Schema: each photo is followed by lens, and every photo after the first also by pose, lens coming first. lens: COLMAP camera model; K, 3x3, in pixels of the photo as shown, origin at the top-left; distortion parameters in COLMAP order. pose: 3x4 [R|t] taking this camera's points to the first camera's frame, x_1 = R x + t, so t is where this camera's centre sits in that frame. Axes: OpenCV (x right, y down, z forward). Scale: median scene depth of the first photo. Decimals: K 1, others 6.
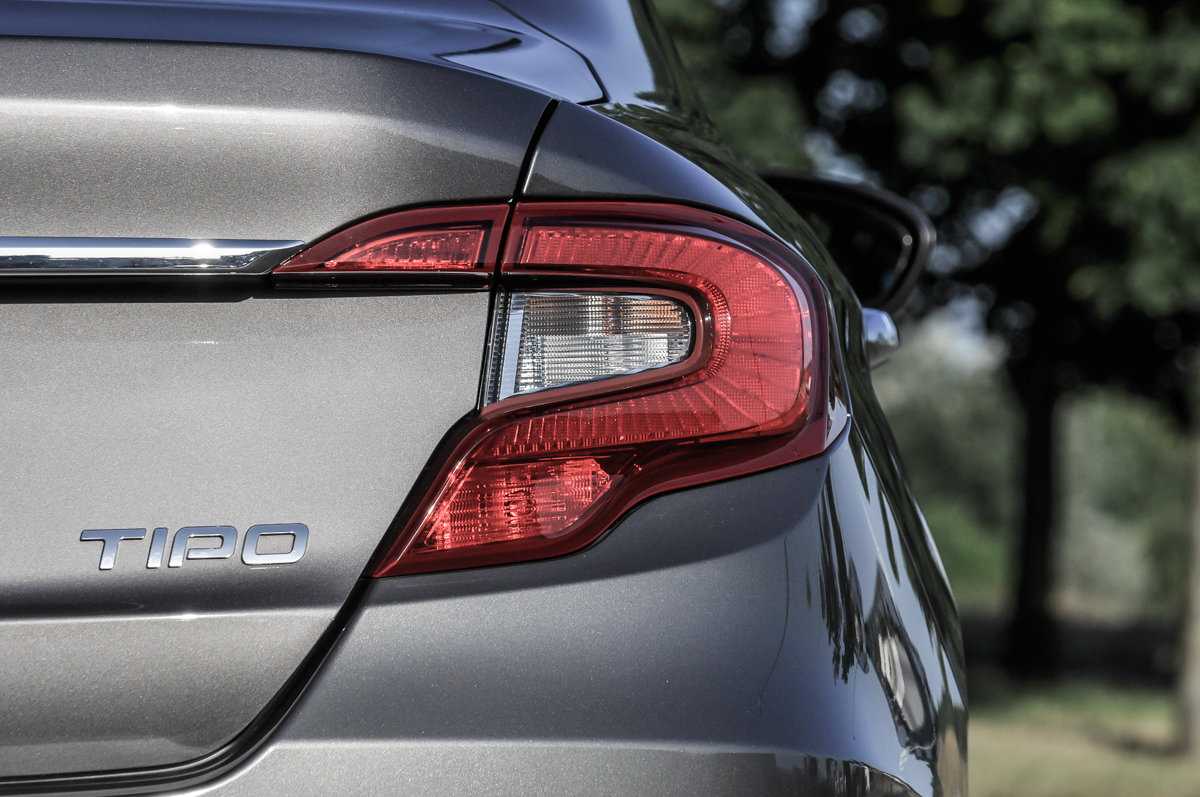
lens RADIAL K [[8189.2, 0, 600.0], [0, 8189.2, 398.5], [0, 0, 1]] dist [0.308186, 12.757605]
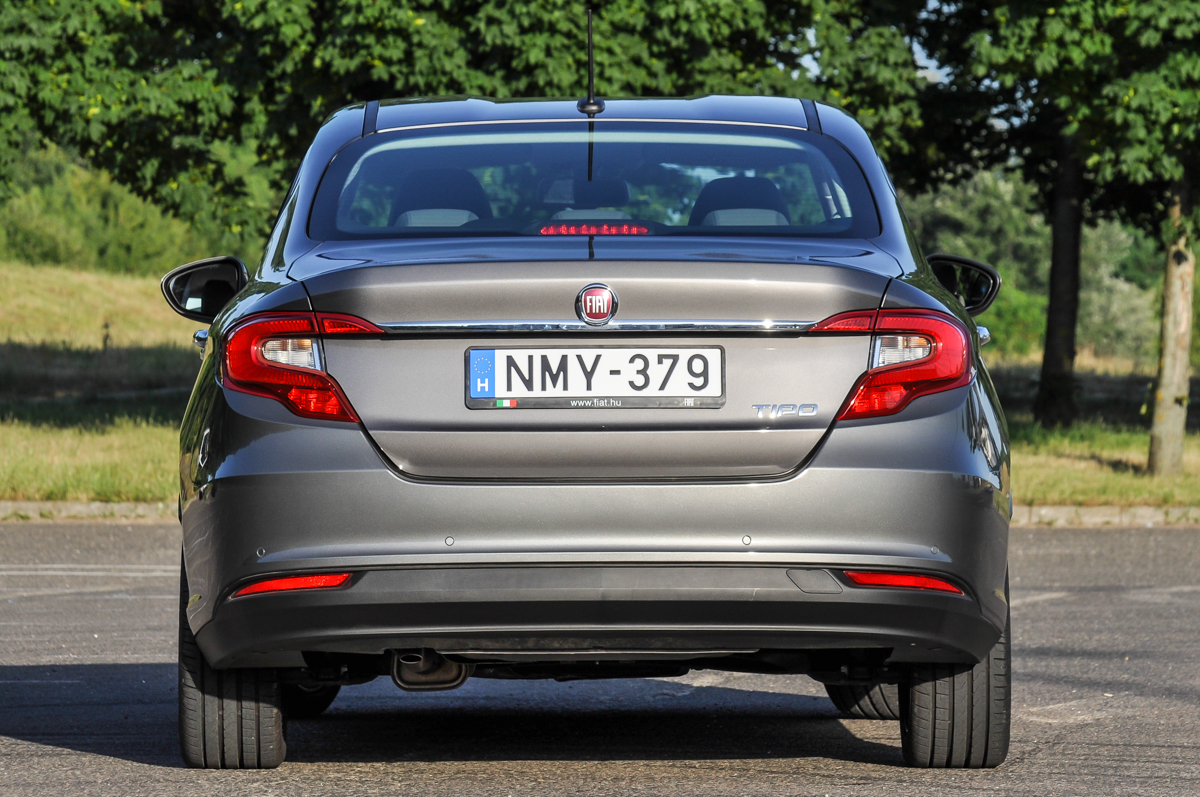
lens RADIAL K [[6604.0, 0, 600.0], [0, 6604.0, 398.5], [0, 0, 1]] dist [1.327347, 3.114320]
pose [[0.999710, 0.017487, -0.016566, -0.078427], [-0.016914, 0.999273, 0.034154, -0.077588], [0.017151, -0.033864, 0.999279, -1.713309]]
